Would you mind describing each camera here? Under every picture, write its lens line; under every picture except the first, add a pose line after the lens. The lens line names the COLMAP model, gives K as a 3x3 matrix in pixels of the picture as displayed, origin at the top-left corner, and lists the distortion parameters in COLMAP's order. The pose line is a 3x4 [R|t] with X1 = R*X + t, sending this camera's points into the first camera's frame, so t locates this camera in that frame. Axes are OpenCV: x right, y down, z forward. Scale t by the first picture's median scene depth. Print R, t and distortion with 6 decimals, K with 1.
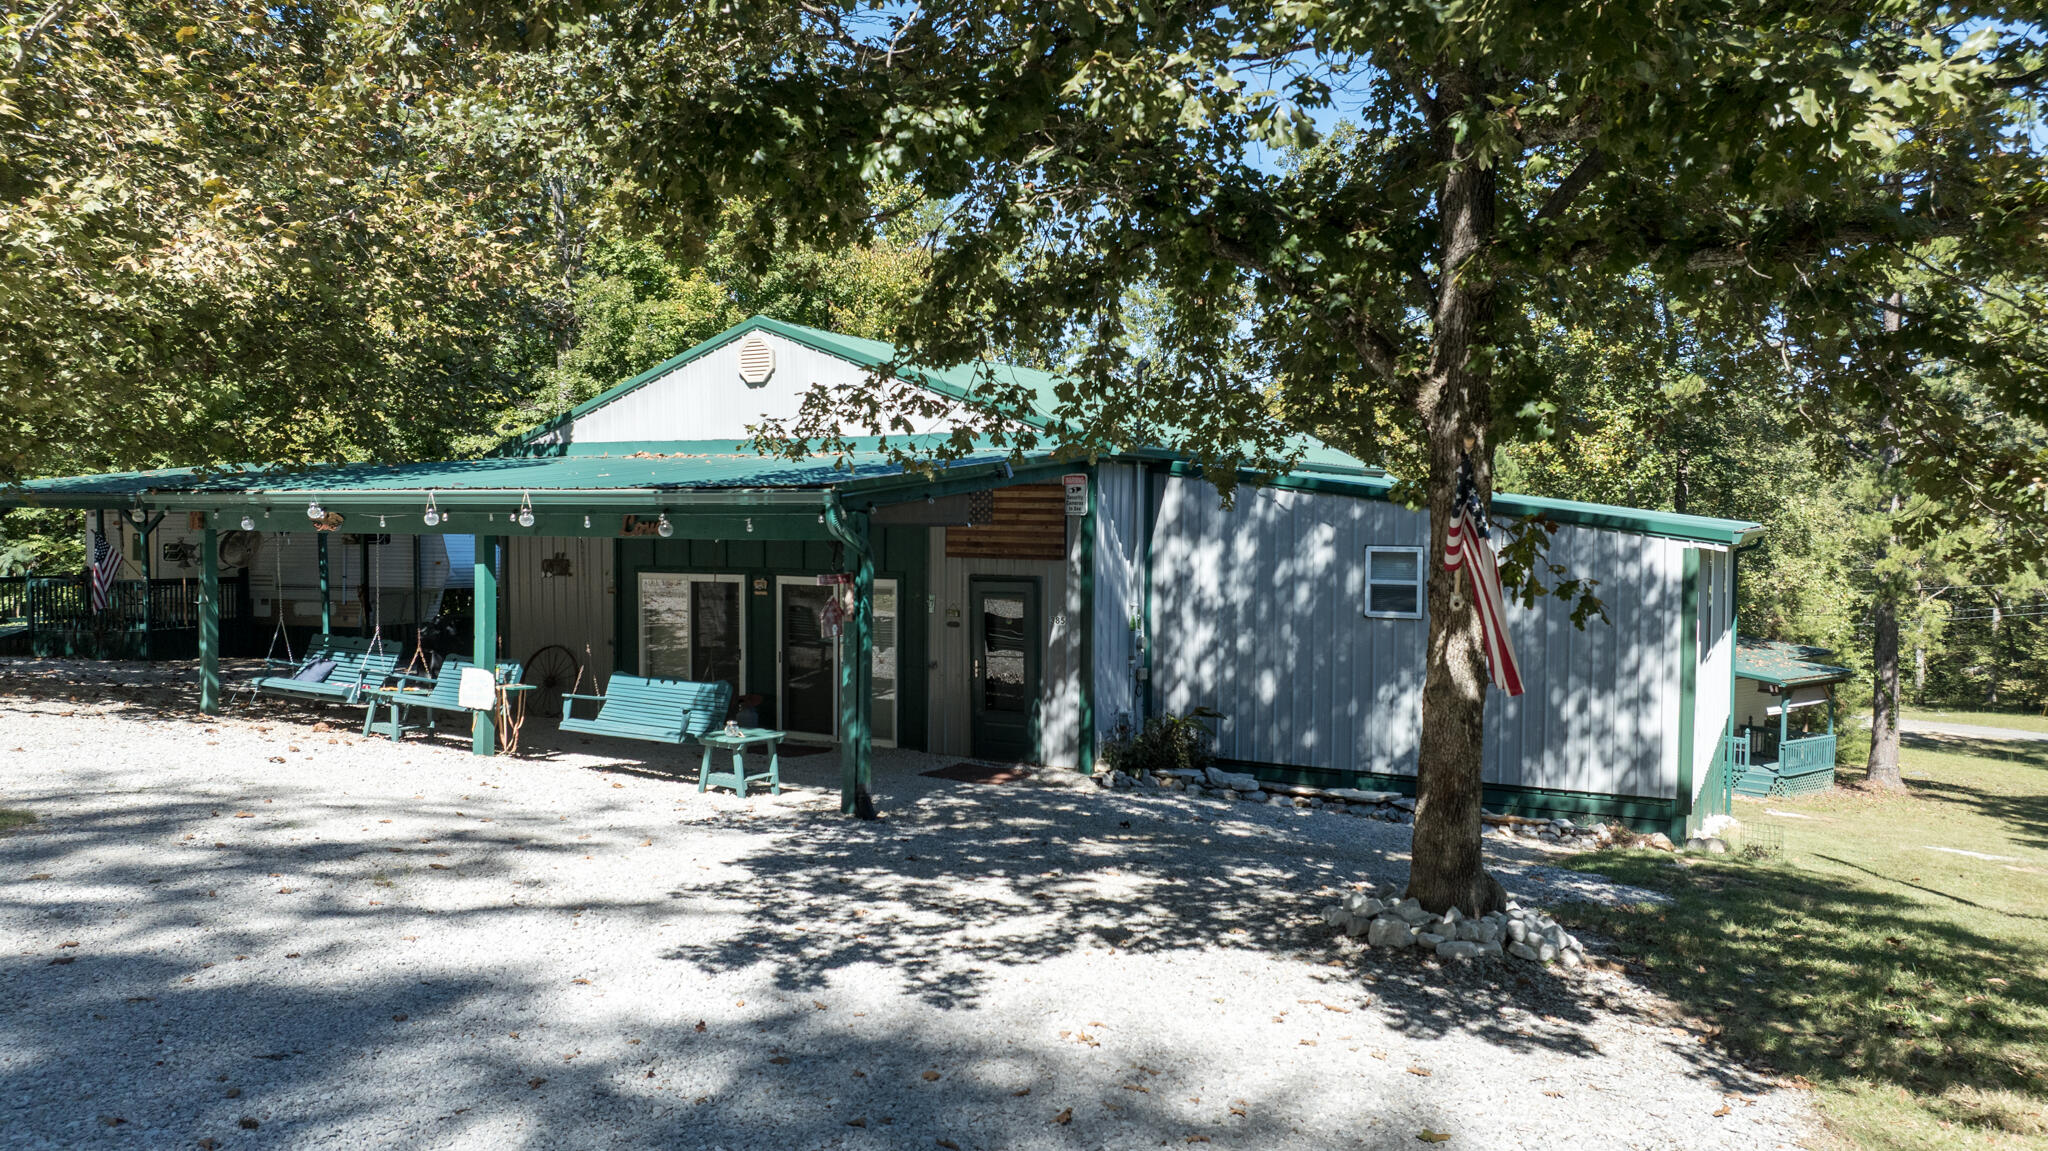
lens RADIAL K [[1447.2, 0, 1028.9], [0, 1447.2, 566.3], [0, 0, 1]] dist [-0.042162, 0.046046]
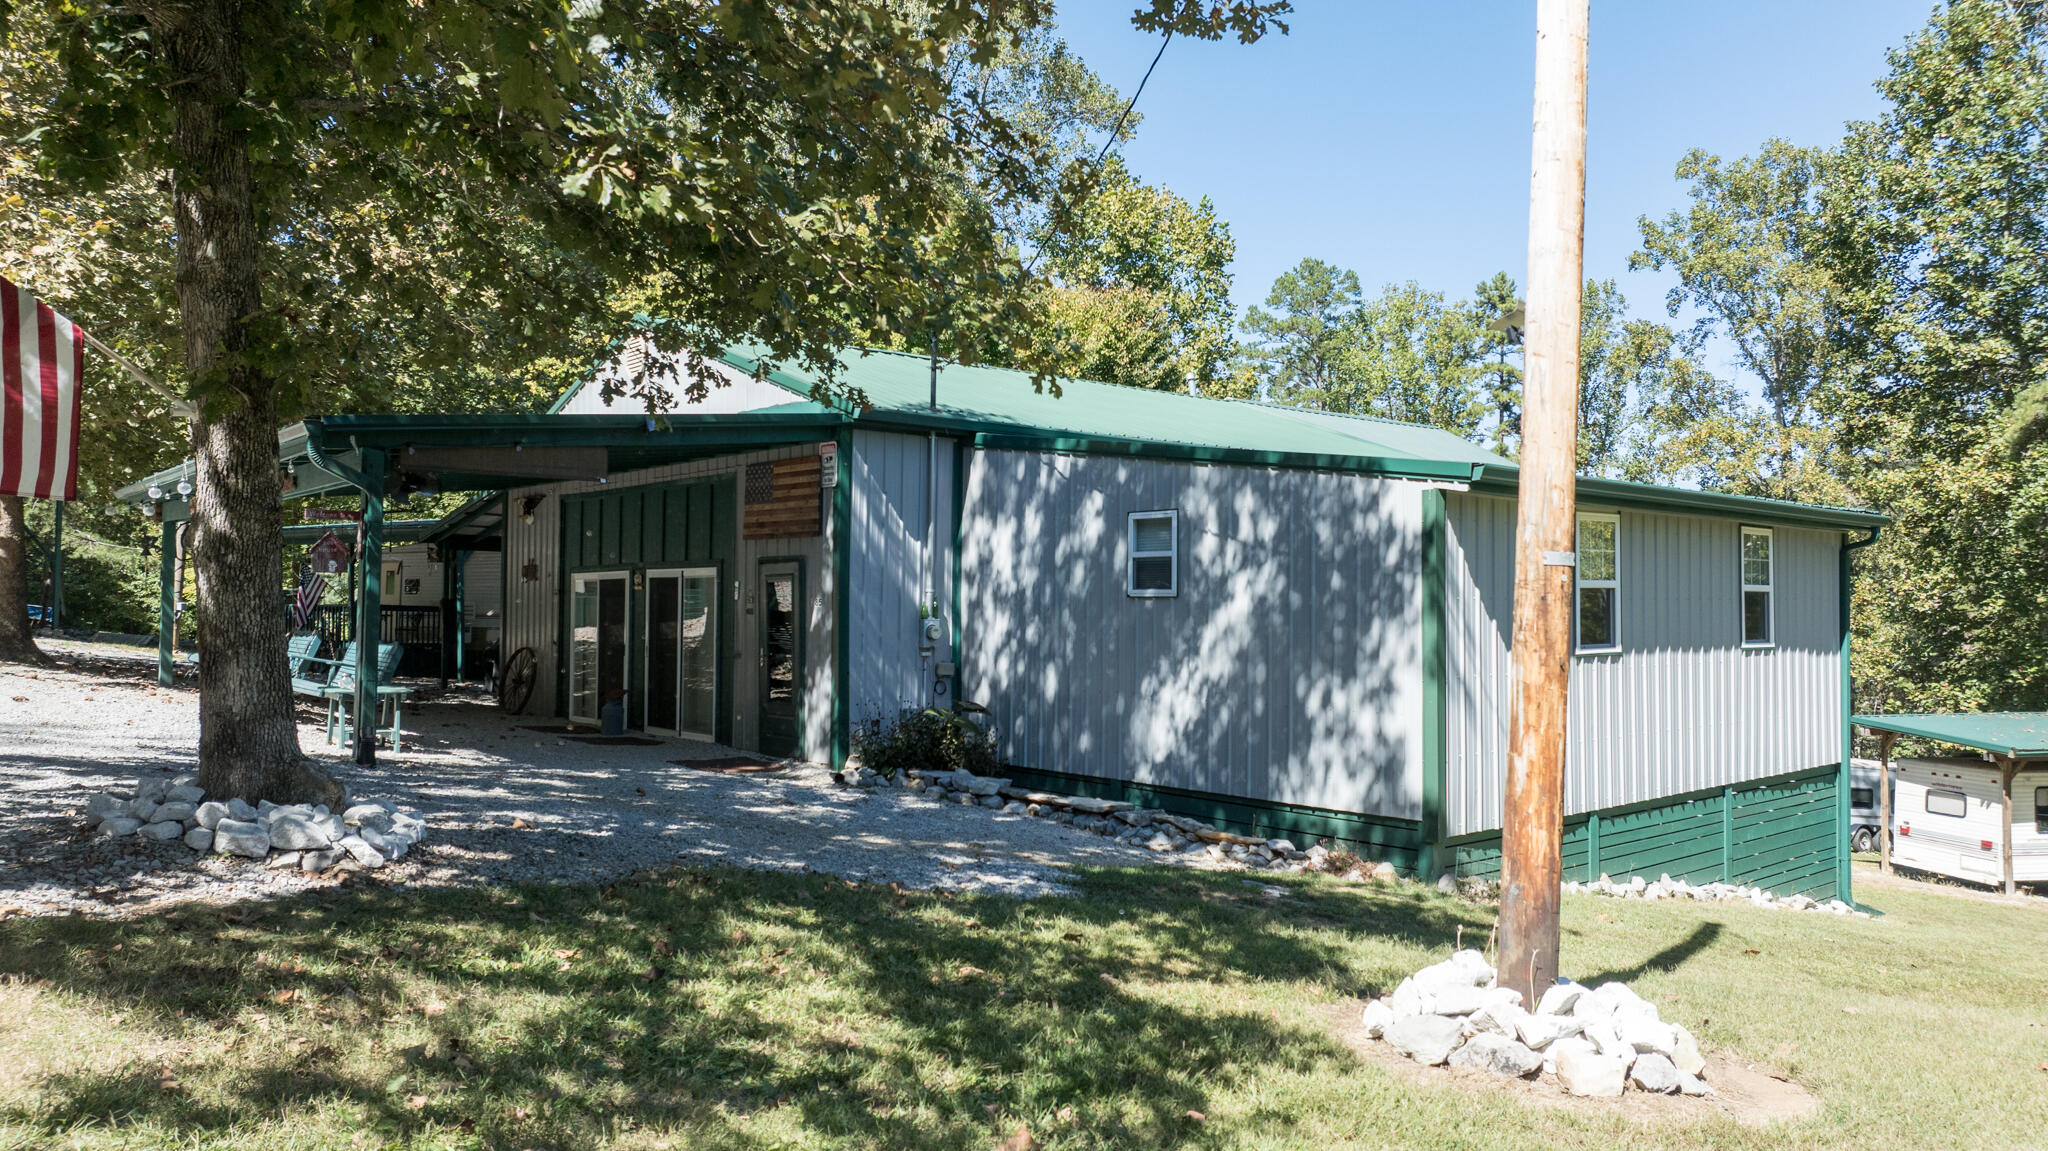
lens RADIAL K [[1447.2, 0, 1028.9], [0, 1447.2, 566.3], [0, 0, 1]] dist [-0.042162, 0.046046]
pose [[0.931161, -0.009674, -0.364479, 0.513006], [-0.015671, 0.997662, -0.066516, 0.078314], [0.364271, 0.067648, 0.928833, 0.199014]]
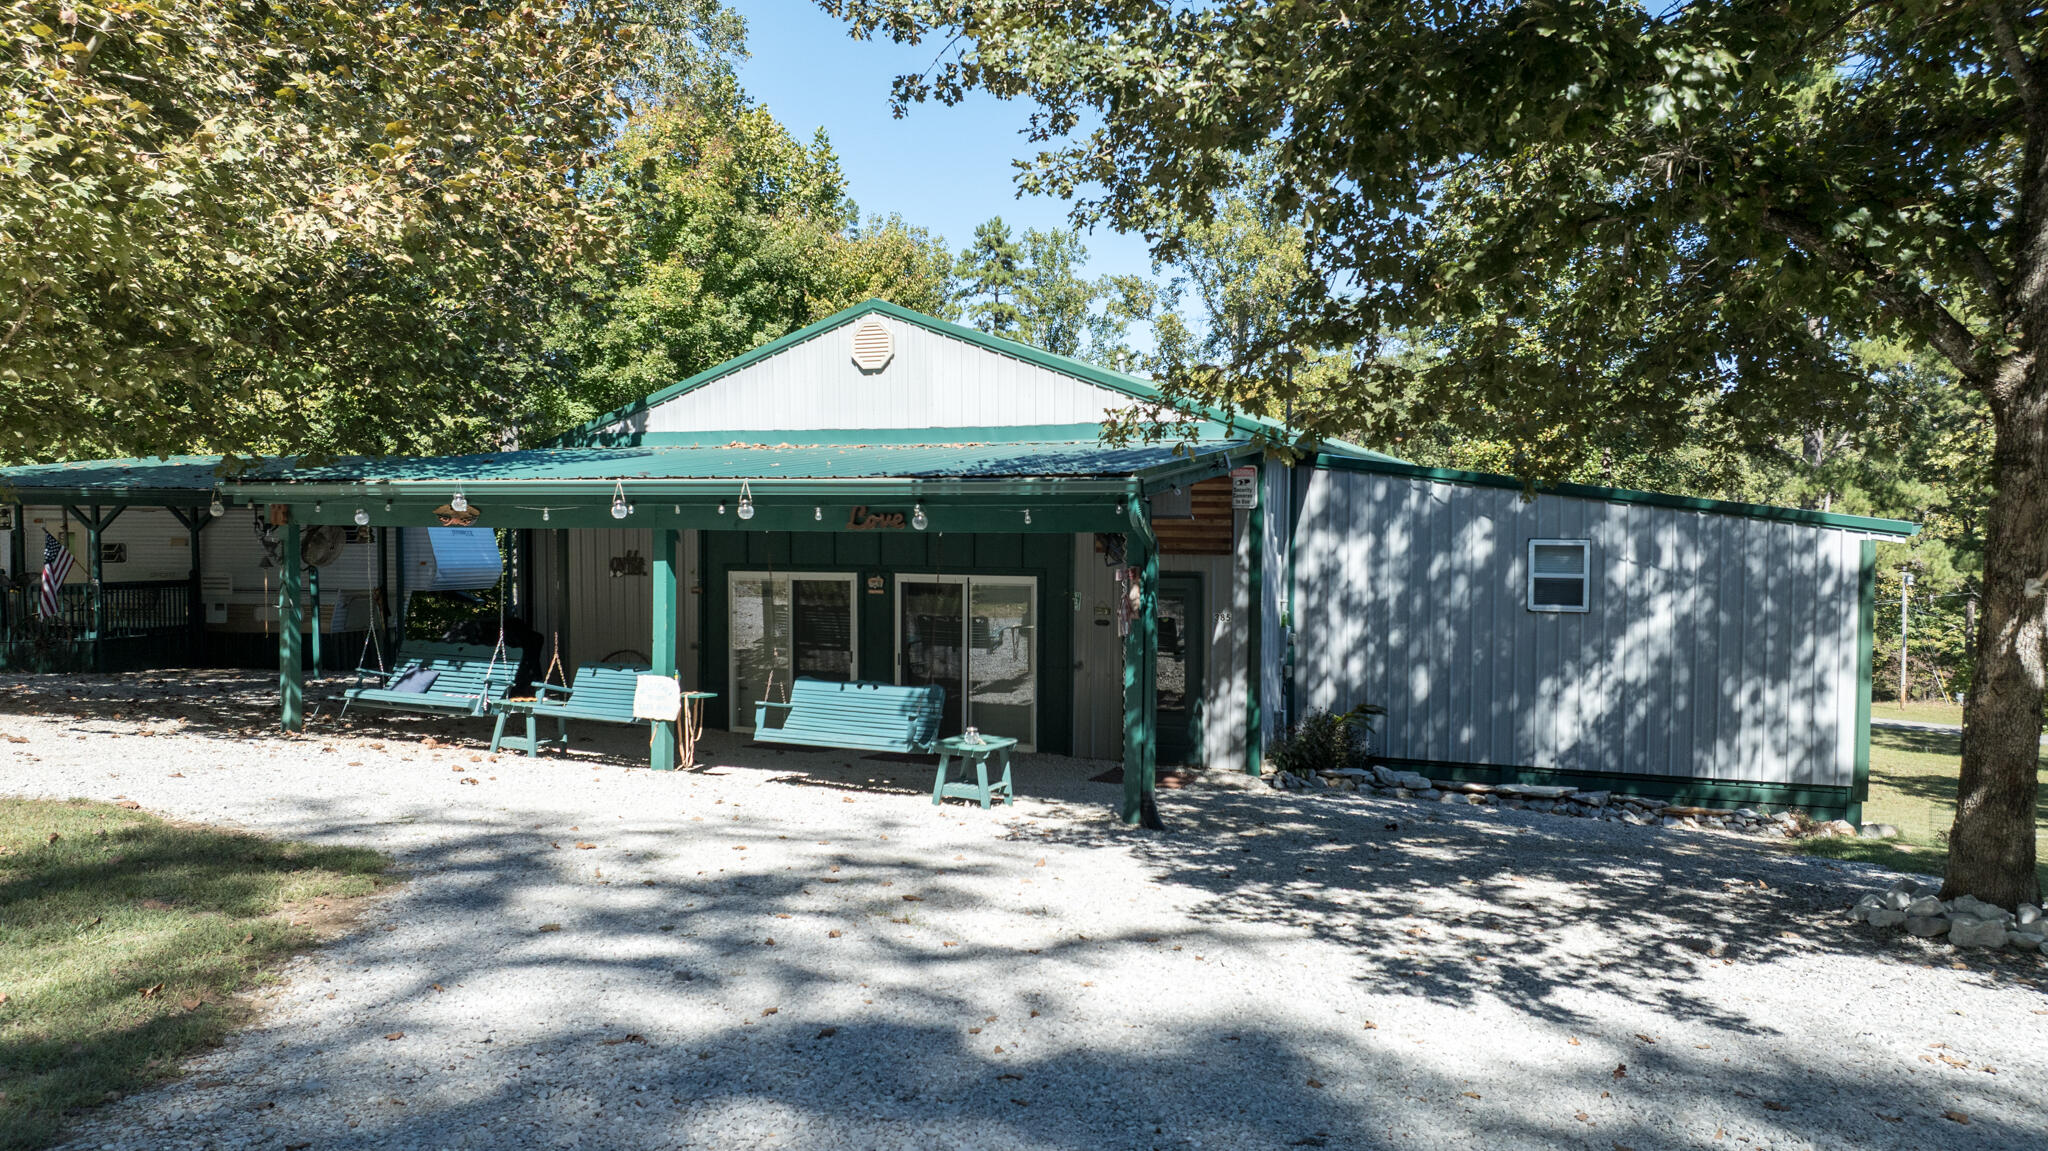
lens RADIAL K [[1447.2, 0, 1028.9], [0, 1447.2, 566.3], [0, 0, 1]] dist [-0.042162, 0.046046]
pose [[0.992730, -0.005490, 0.120236, -0.238514], [0.005529, 0.999985, 0.000007, 0.002860], [-0.120234, 0.000658, 0.992745, 0.059350]]
